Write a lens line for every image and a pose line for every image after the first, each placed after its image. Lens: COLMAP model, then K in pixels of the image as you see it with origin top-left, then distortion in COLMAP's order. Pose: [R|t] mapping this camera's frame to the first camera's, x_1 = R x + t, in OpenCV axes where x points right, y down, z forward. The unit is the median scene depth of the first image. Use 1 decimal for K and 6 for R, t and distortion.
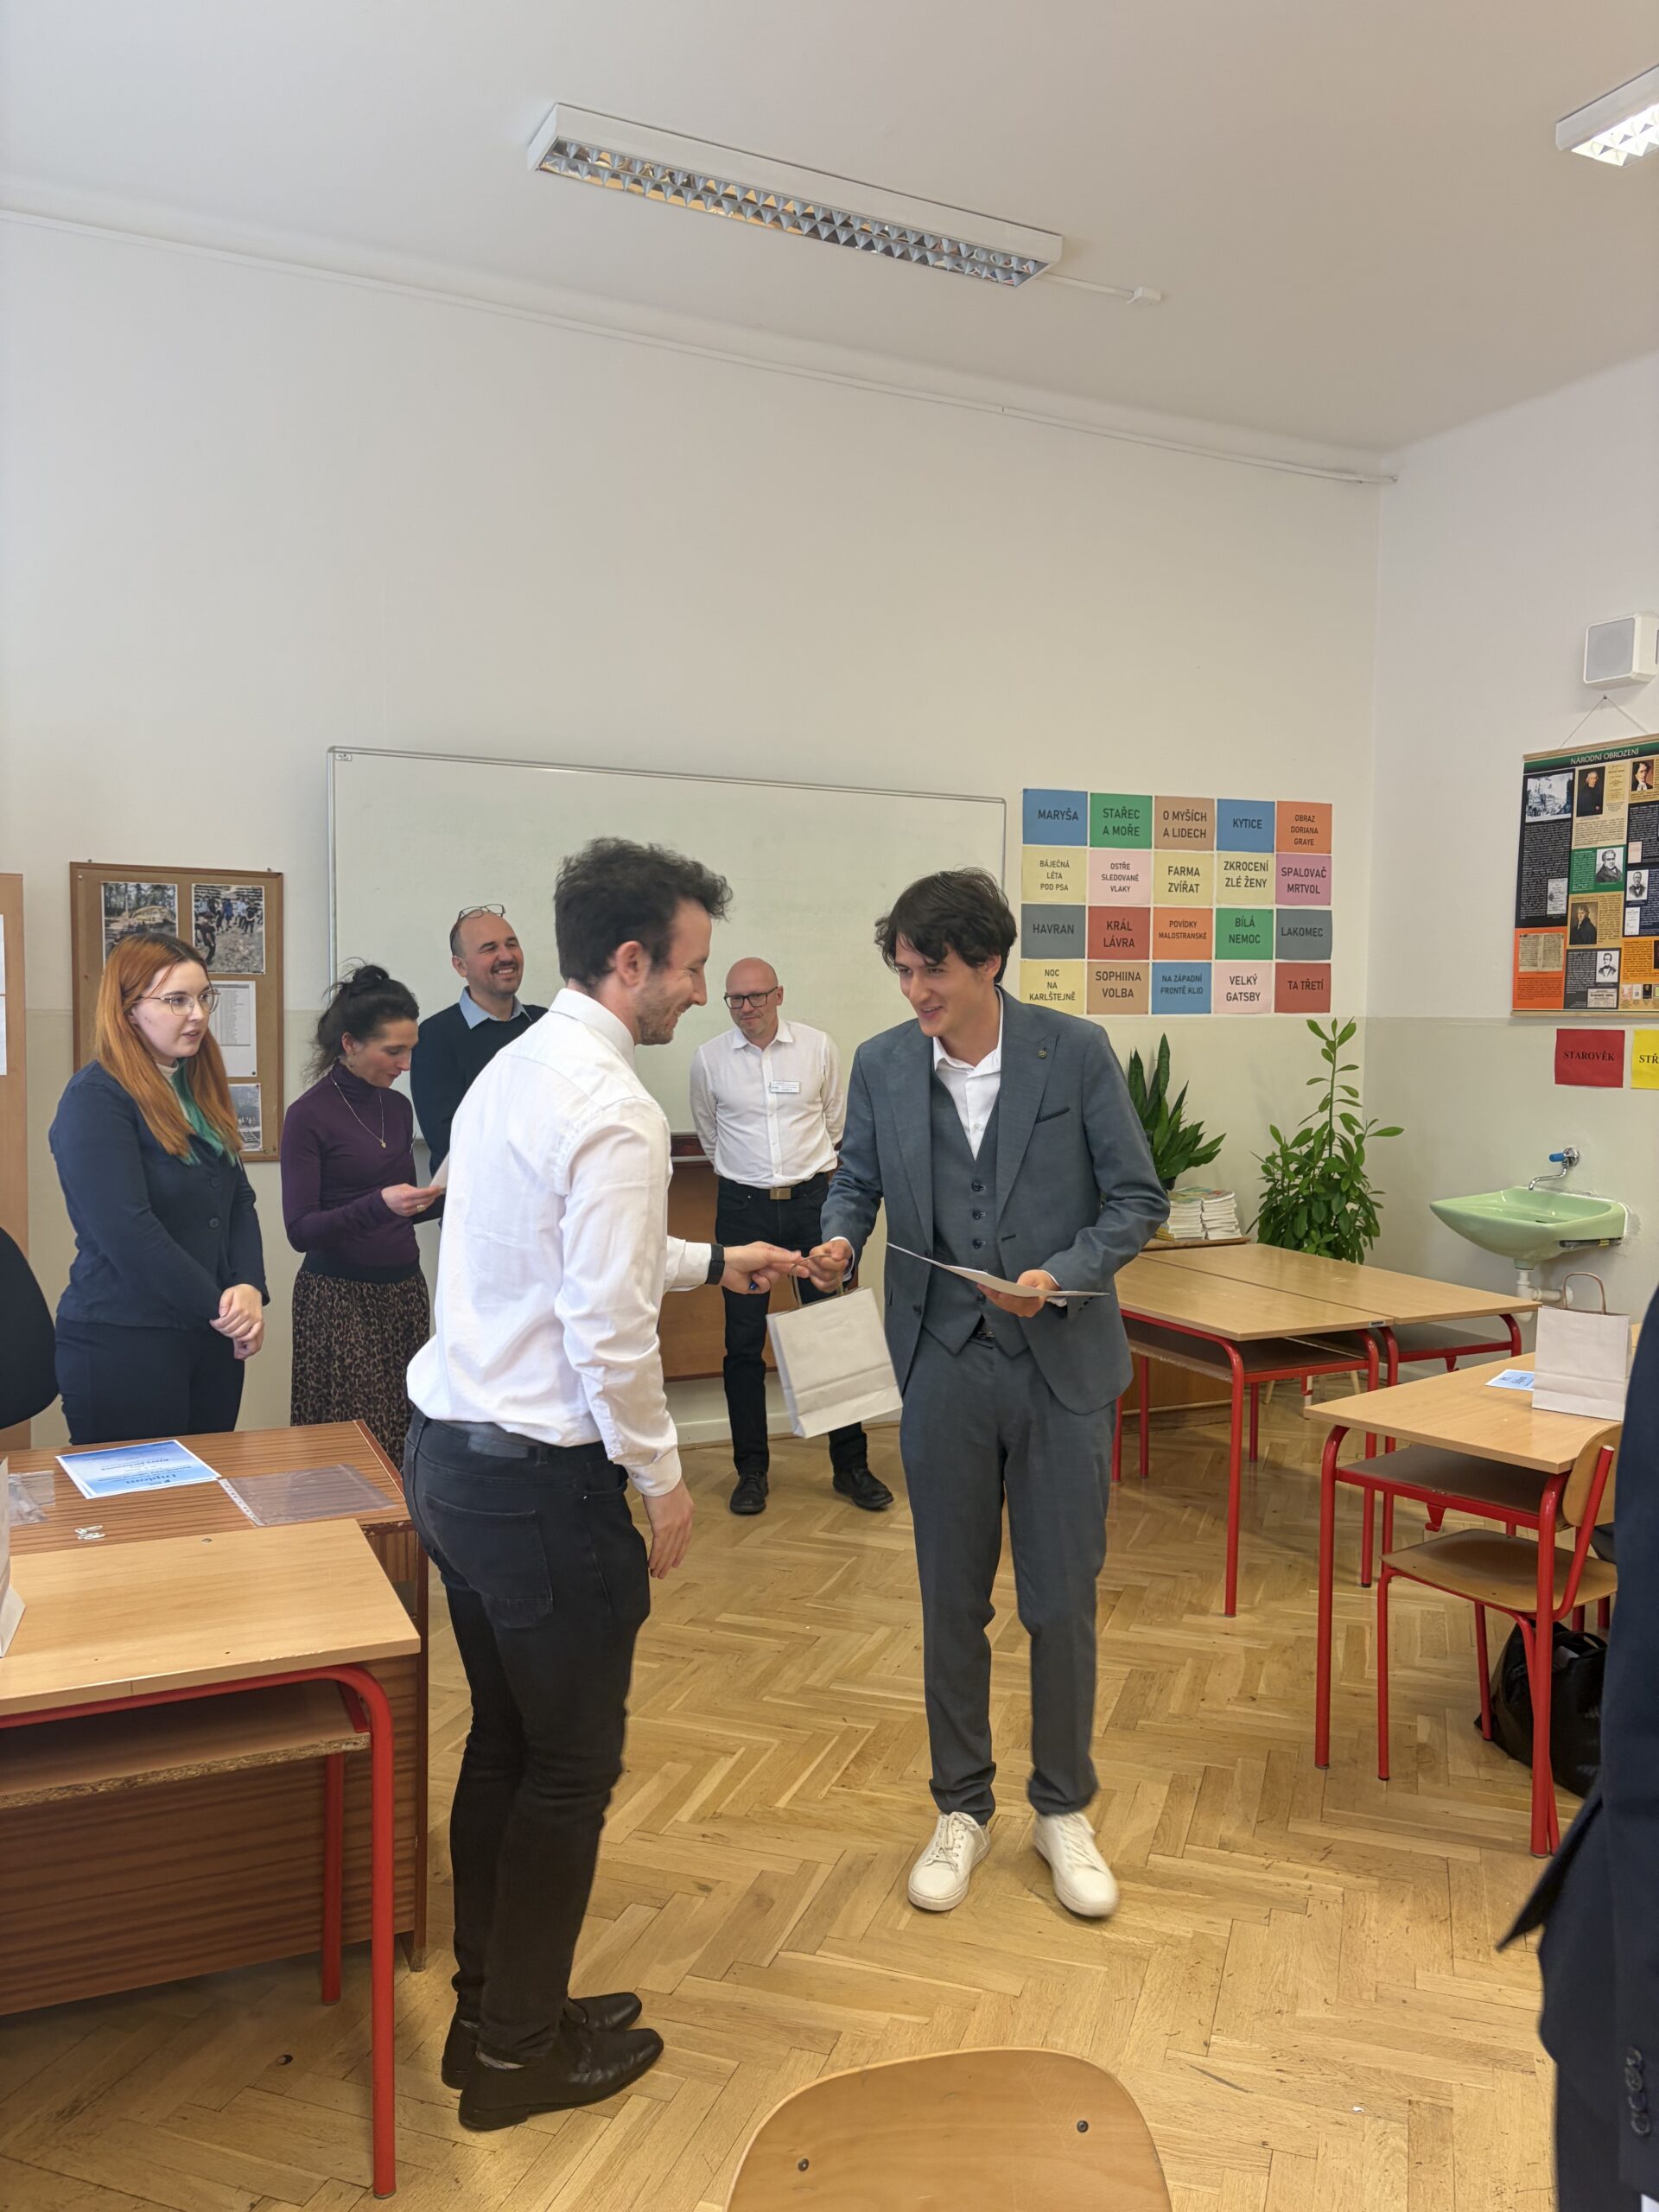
lens RADIAL K [[1694.4, 0, 829.5], [0, 1694.4, 1106.0], [0, 0, 1]] dist [0.064320, -0.070599]
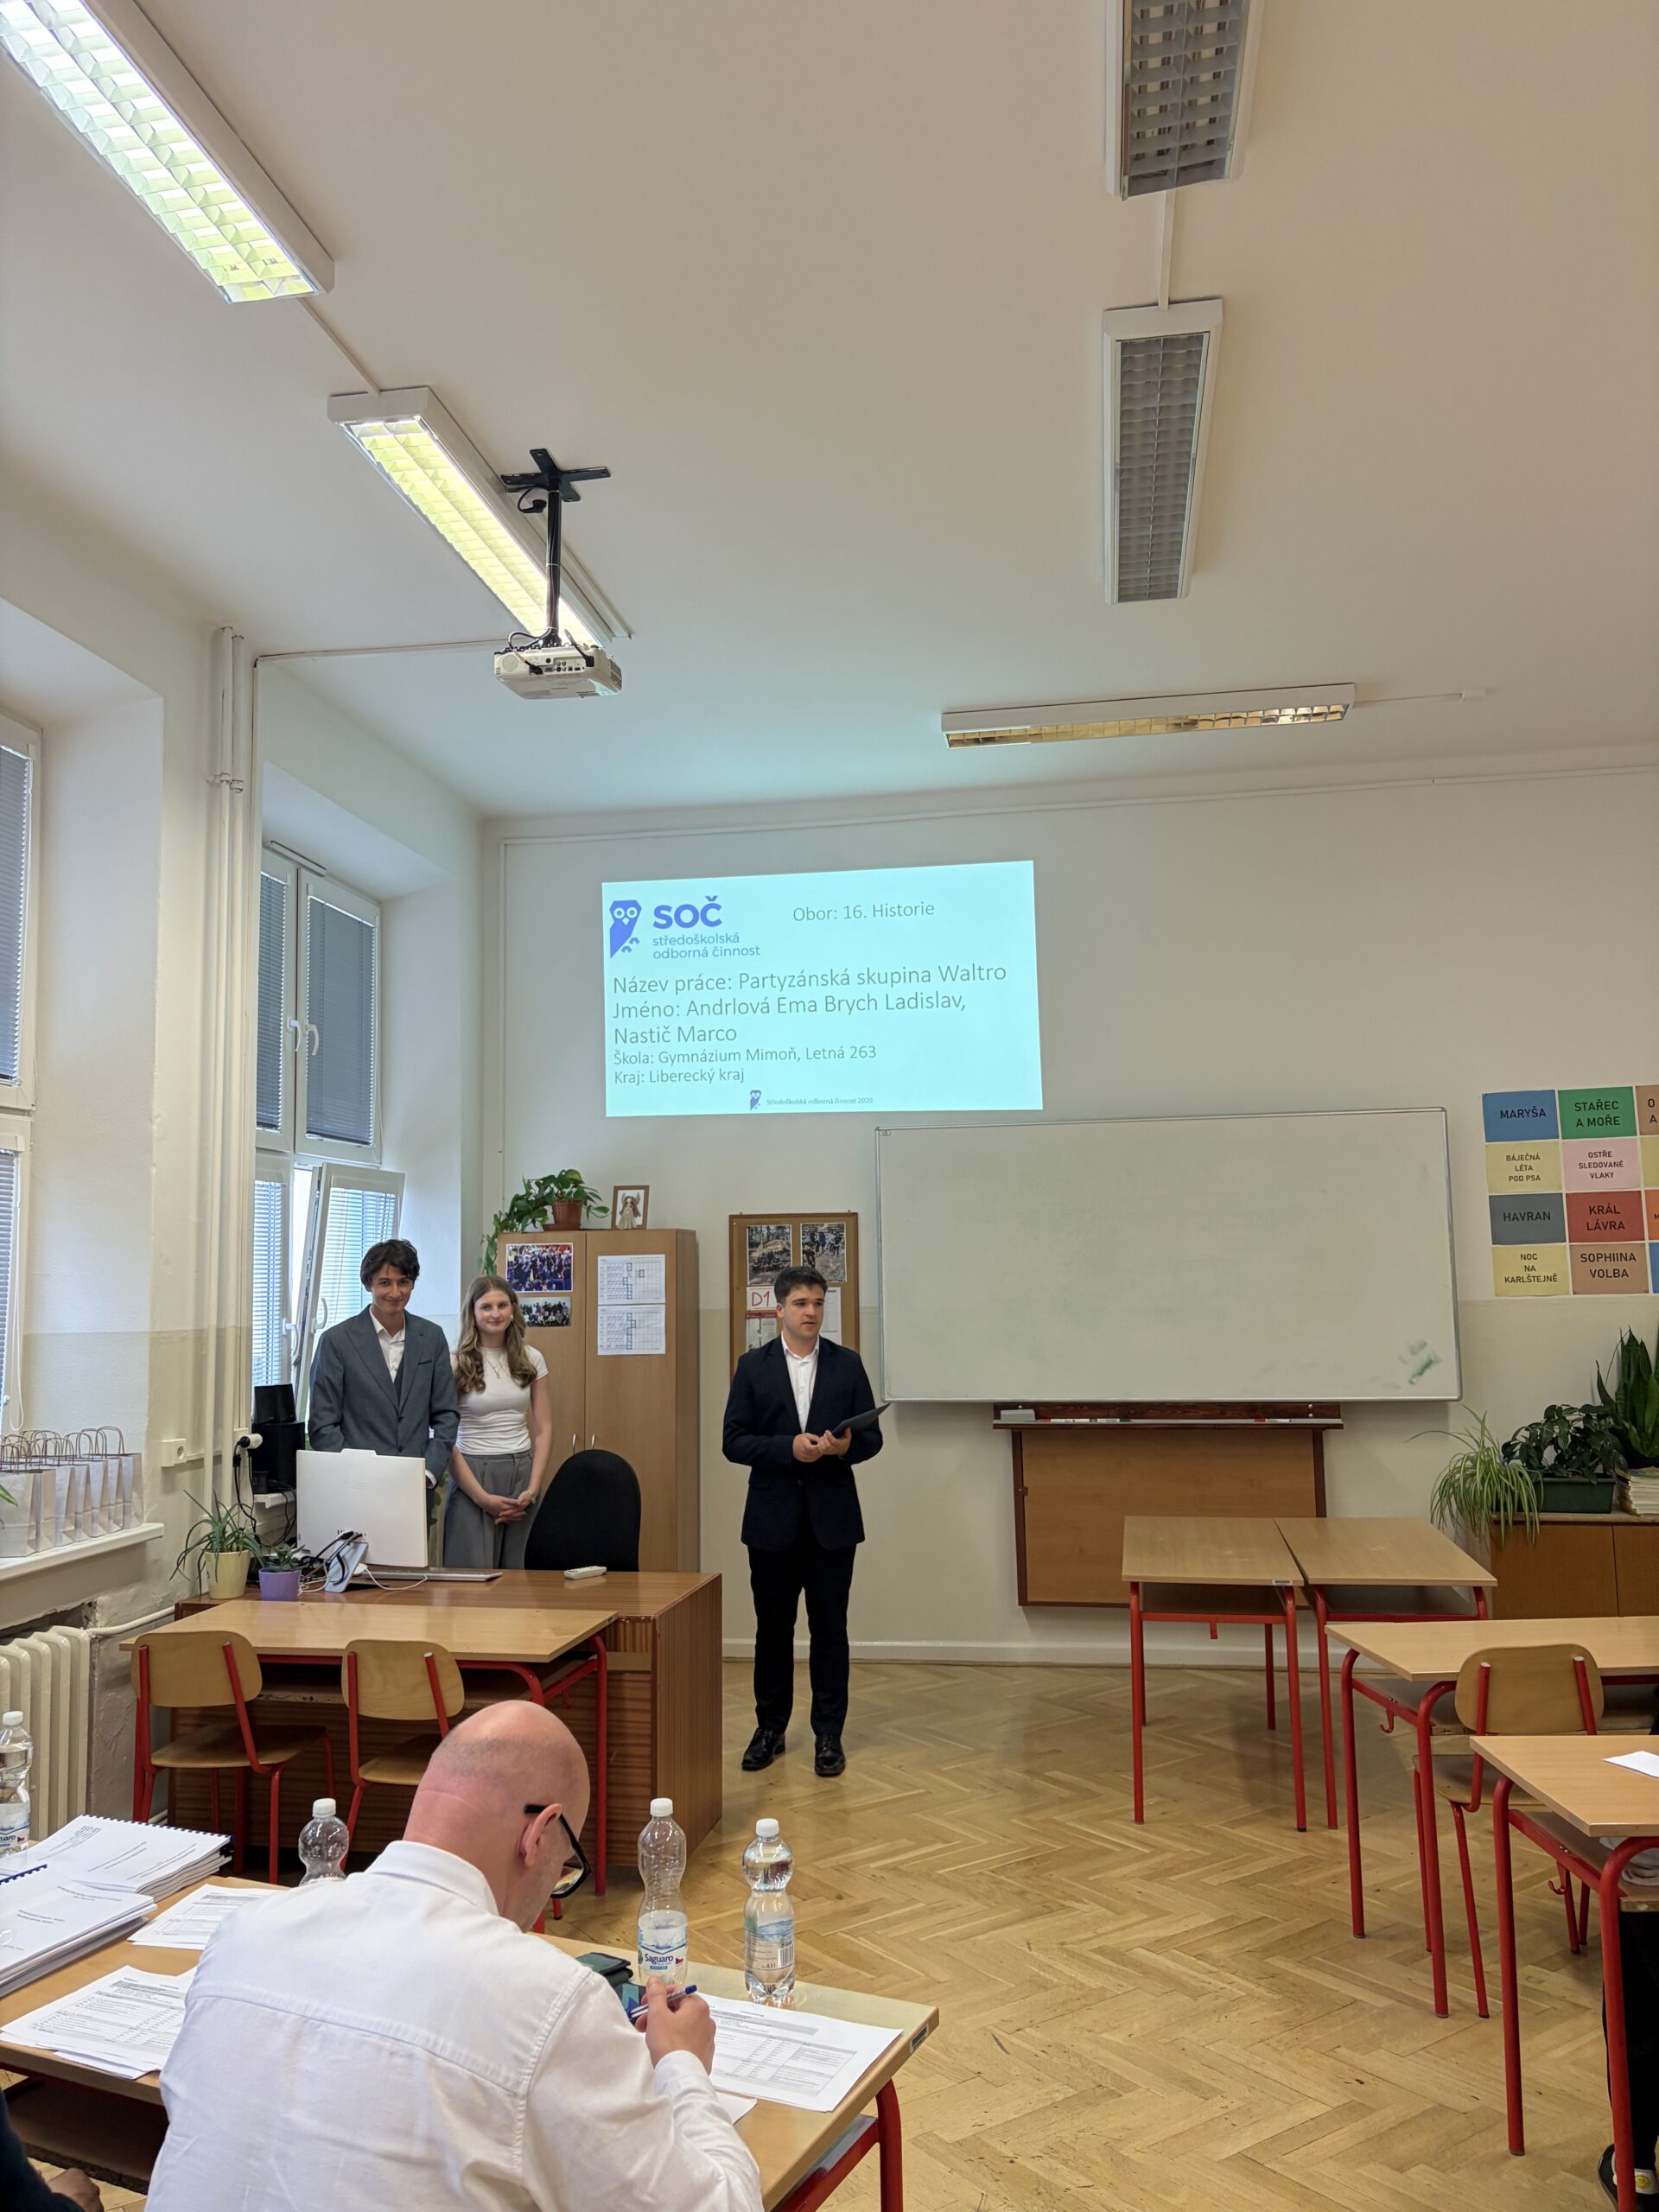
lens RADIAL K [[1691.3, 0, 825.6], [0, 1691.3, 1119.6], [0, 0, 1]] dist [0.069156, -0.071598]
pose [[0.804331, -0.080198, -0.588744, 0.522989], [-0.007081, 0.989485, -0.144461, -0.005562], [0.594139, 0.120363, 0.795306, -0.182051]]
